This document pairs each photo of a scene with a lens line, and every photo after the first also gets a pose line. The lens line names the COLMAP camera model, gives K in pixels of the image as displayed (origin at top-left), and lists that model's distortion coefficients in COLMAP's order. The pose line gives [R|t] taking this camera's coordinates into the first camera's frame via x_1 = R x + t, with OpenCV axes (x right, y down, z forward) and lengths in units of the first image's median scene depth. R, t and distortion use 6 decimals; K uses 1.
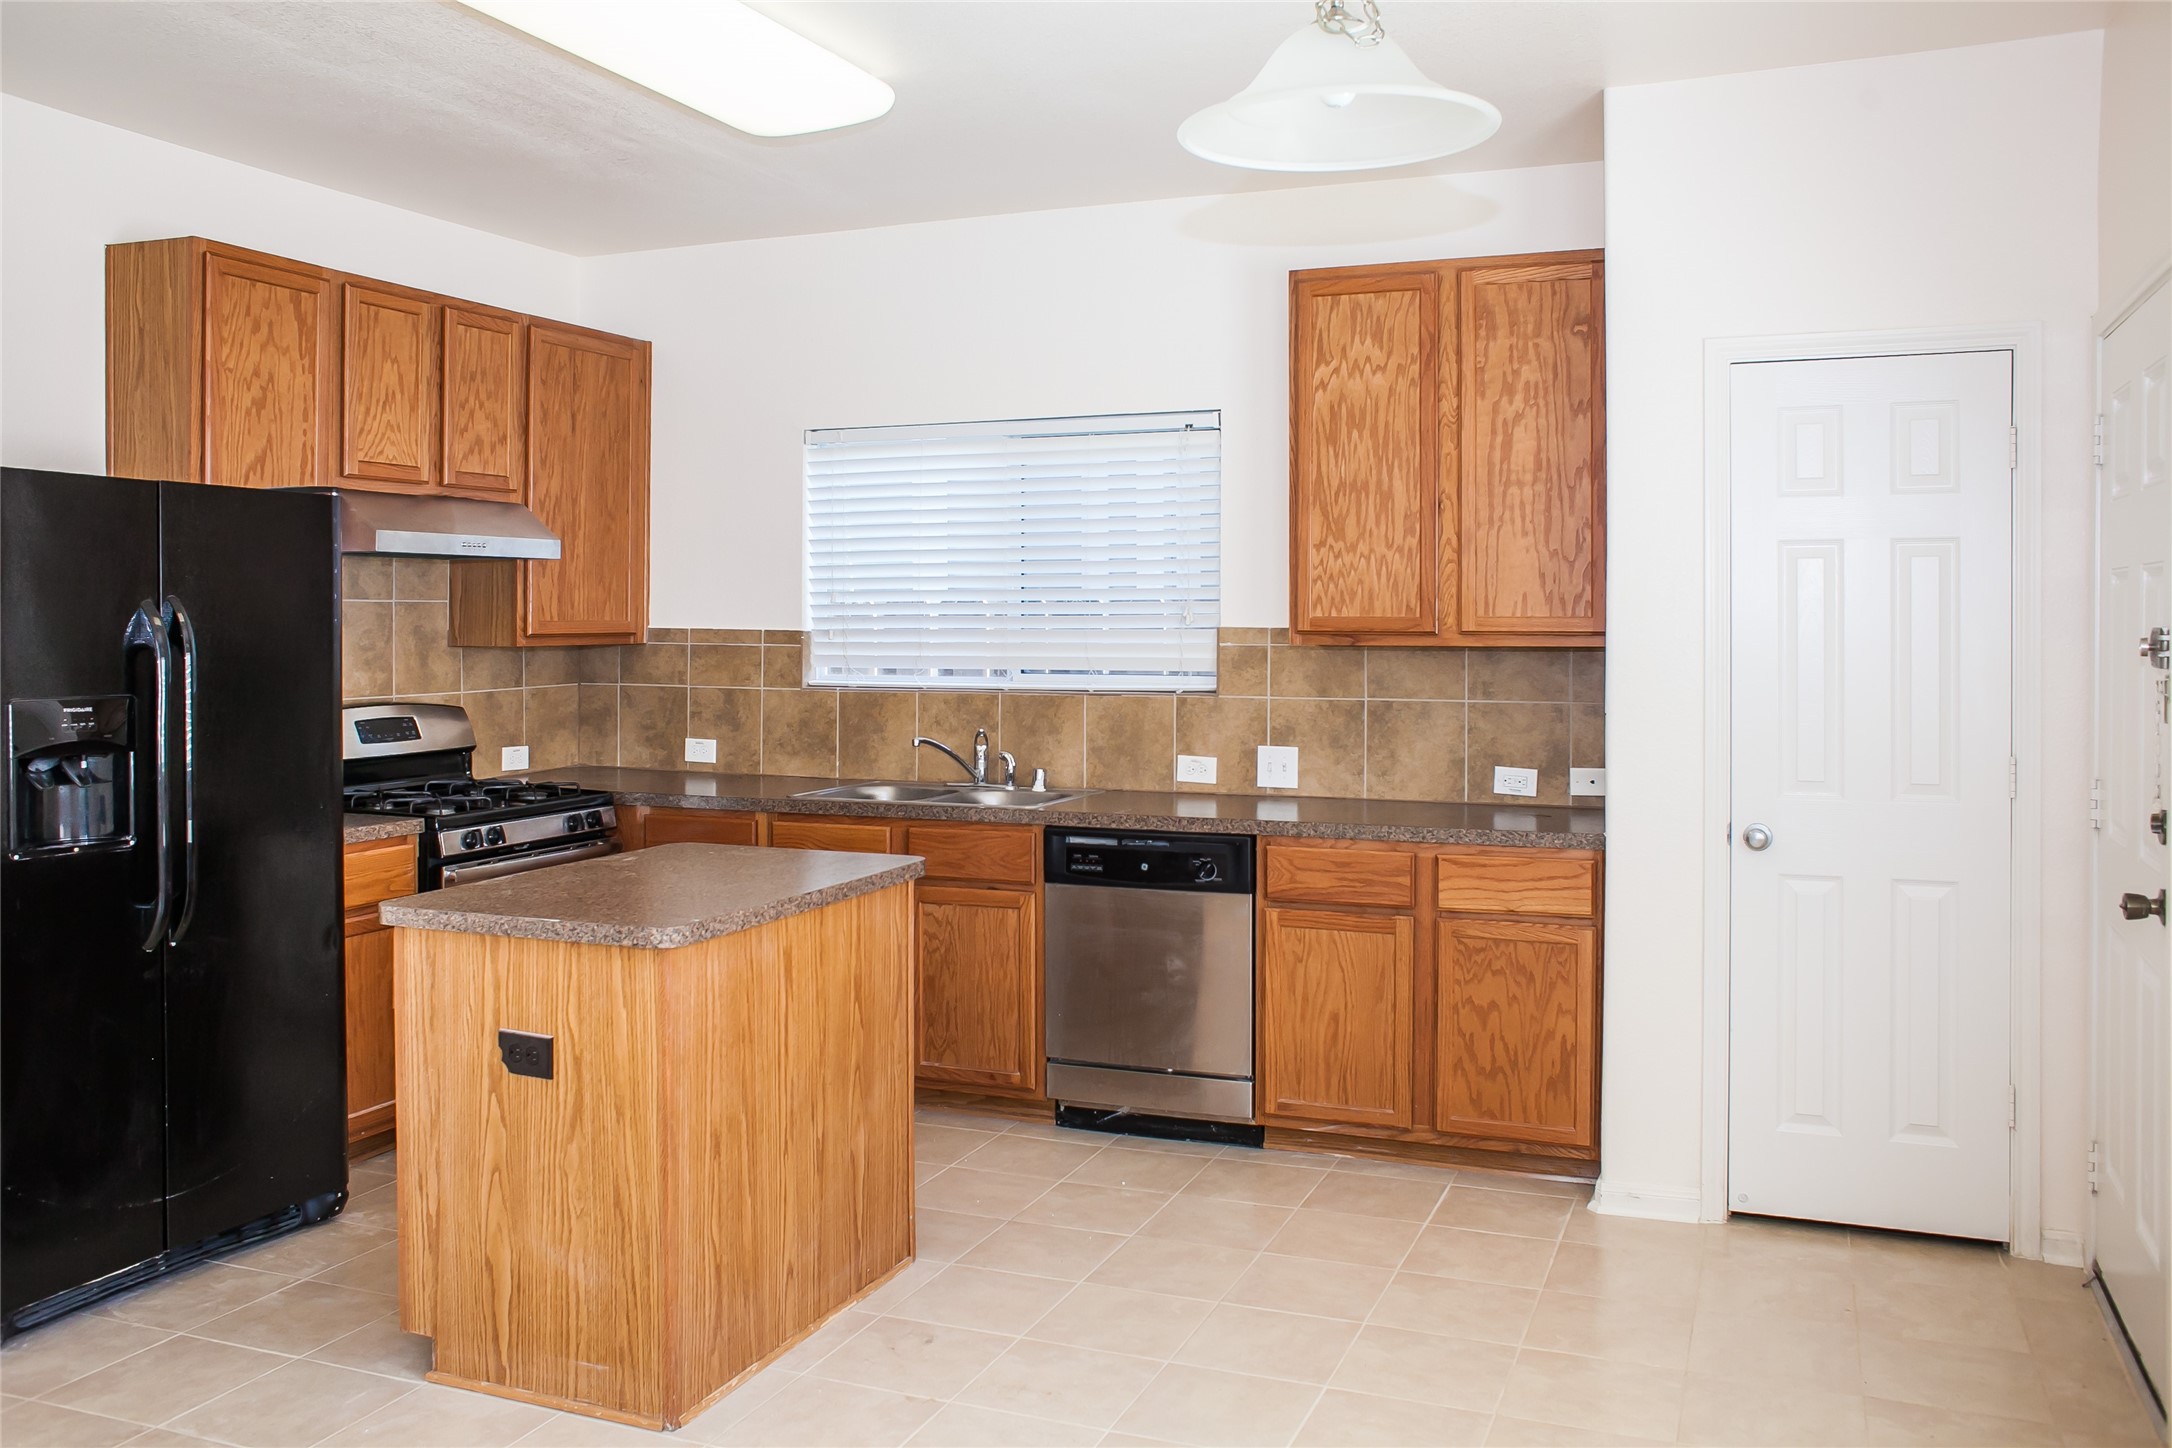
lens RADIAL K [[1760.1, 0, 1088.9], [0, 1760.1, 551.3], [0, 0, 1]] dist [-0.109127, 0.128140]
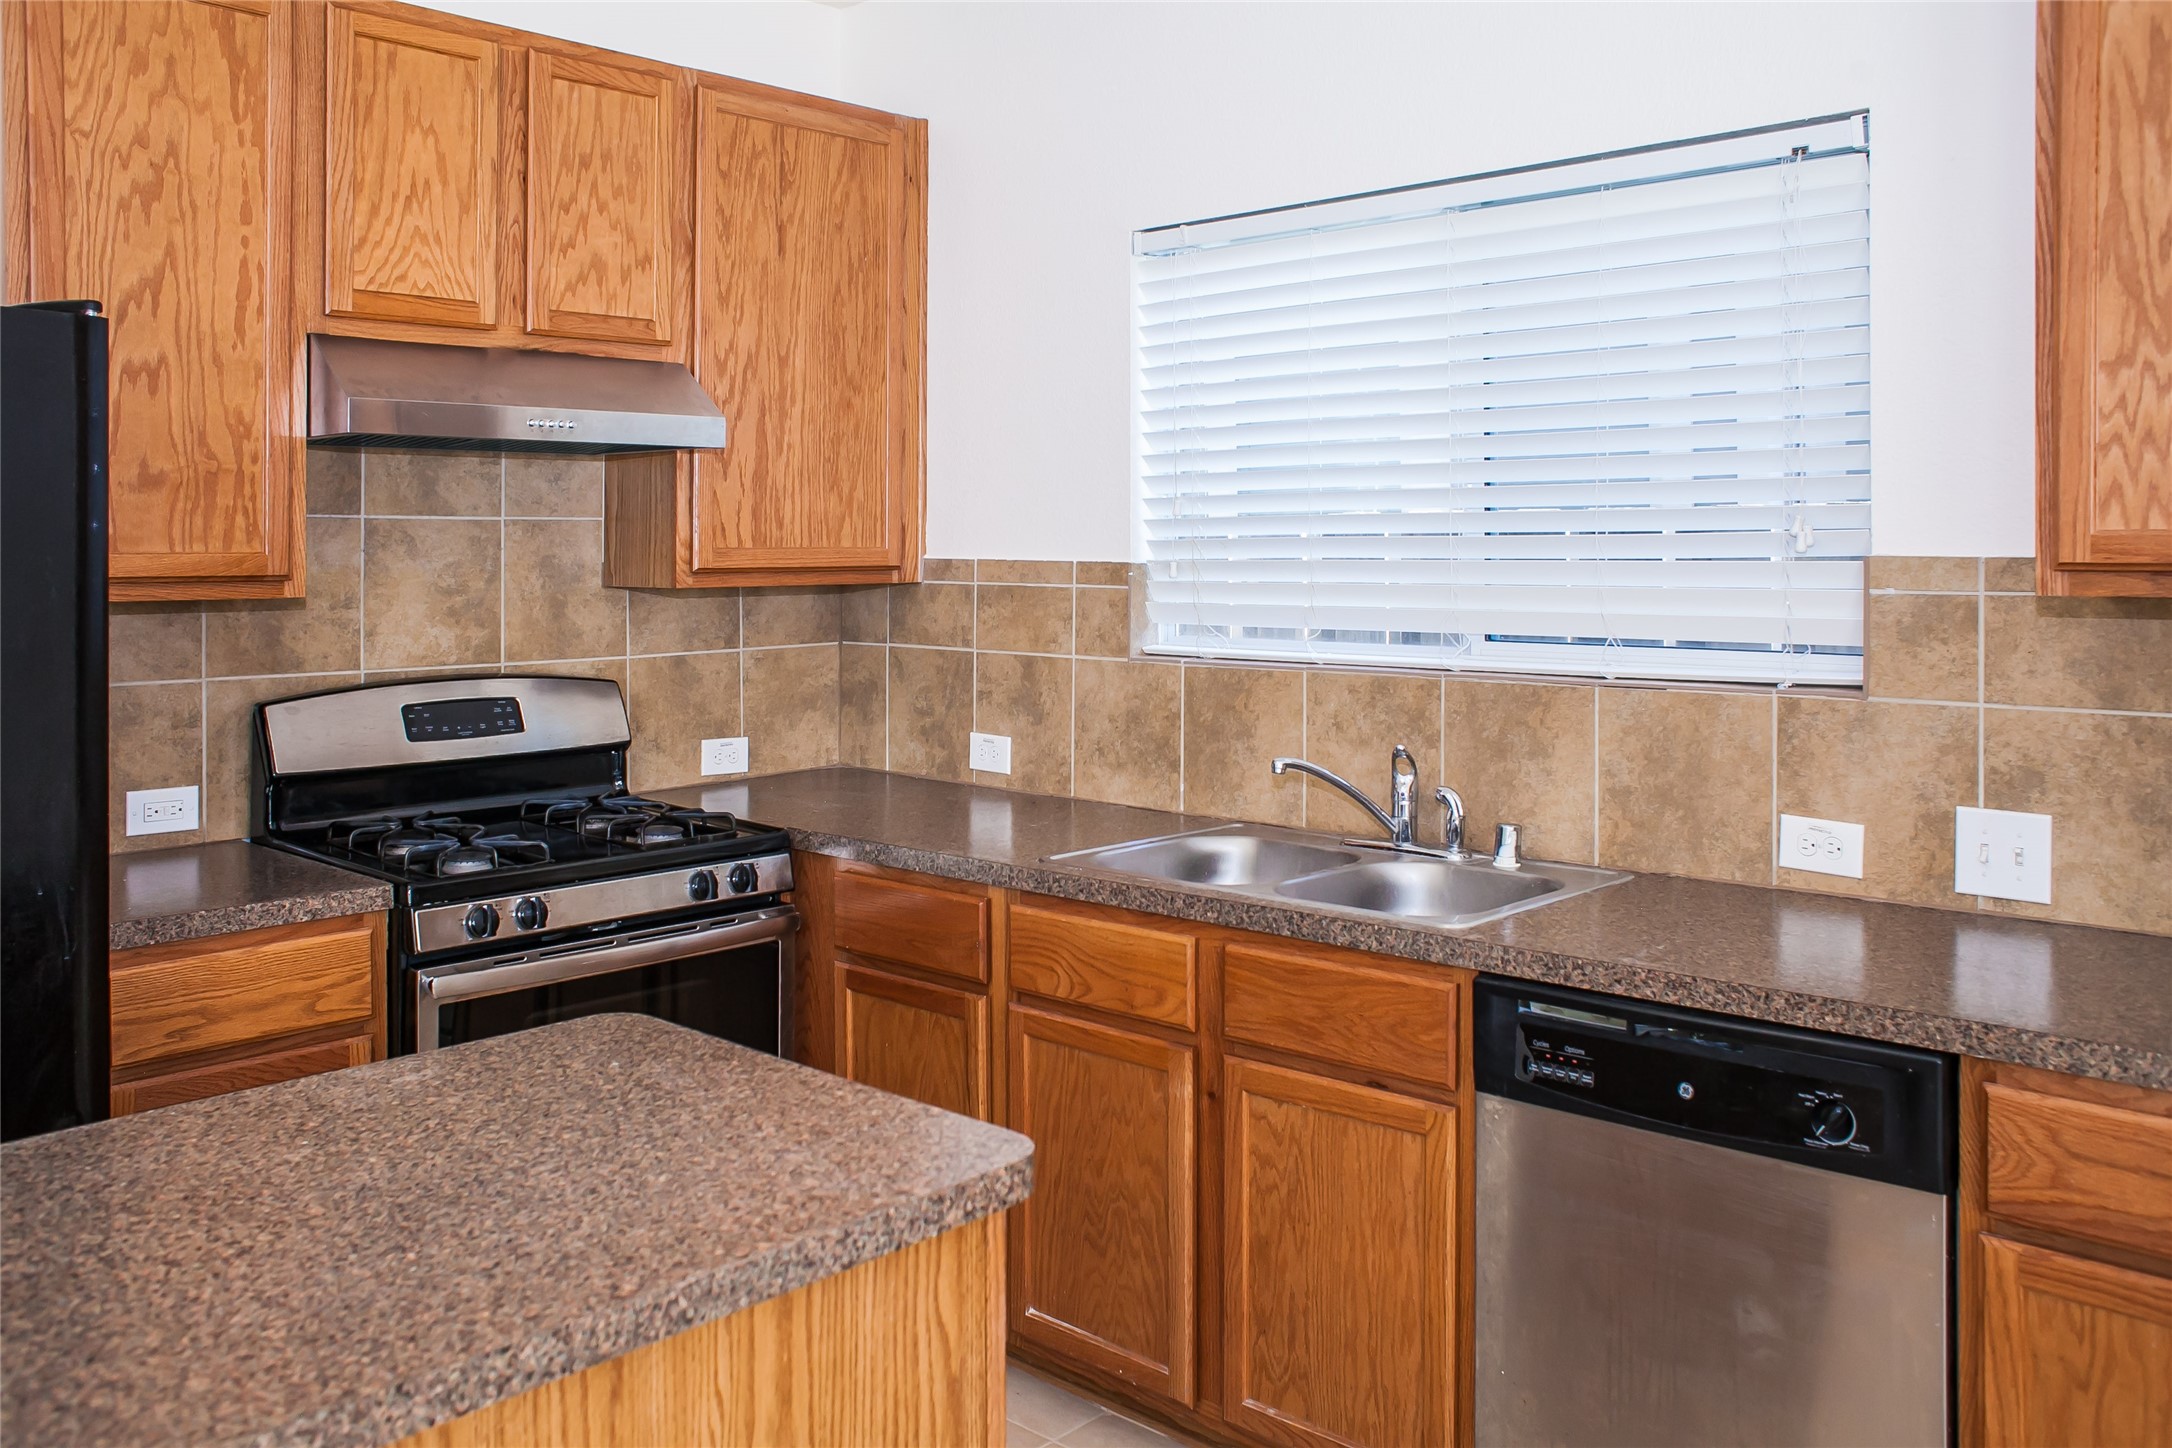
lens RADIAL K [[1811.4, 0, 1085.9], [0, 1811.4, 503.9], [0, 0, 1]] dist [-0.090248, 0.073703]
pose [[0.939323, -0.010790, -0.342863, 0.038739], [0.015556, 0.999817, 0.011153, 0.019383], [0.342680, -0.015810, 0.939319, 0.446651]]
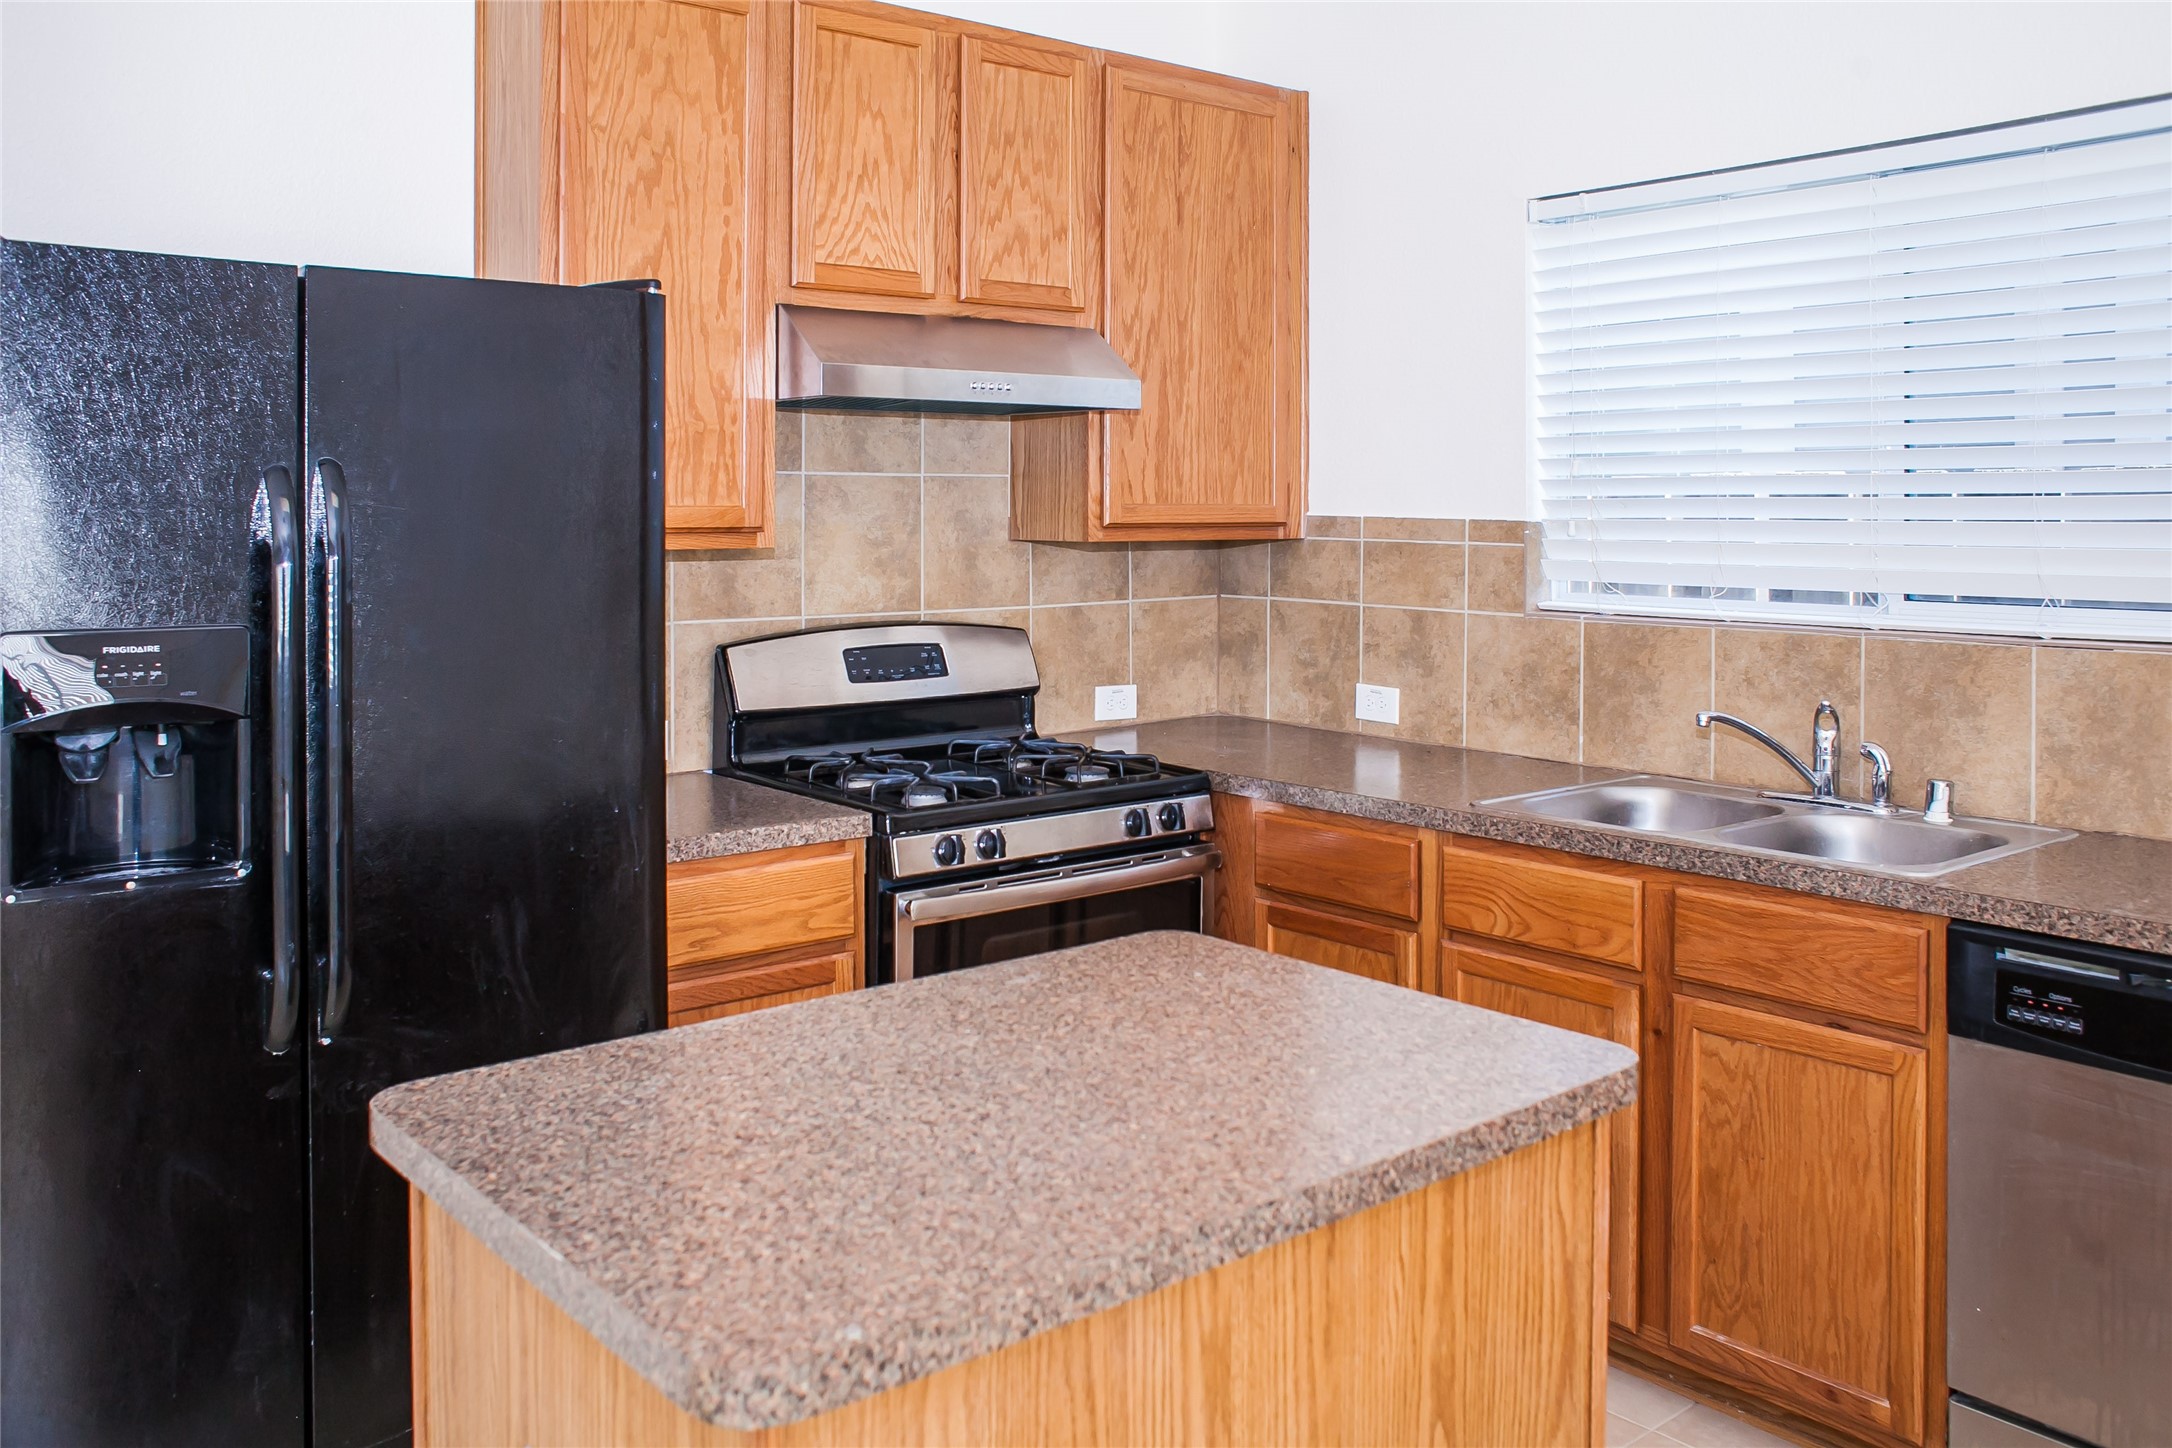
lens RADIAL K [[1809.1, 0, 1078.0], [0, 1809.1, 475.1], [0, 0, 1]] dist [-0.091108, 0.079513]
pose [[0.885702, -0.003725, -0.464239, -0.008910], [0.013414, 0.999756, 0.017570, 0.016989], [0.464061, -0.021789, 0.885535, 0.393304]]
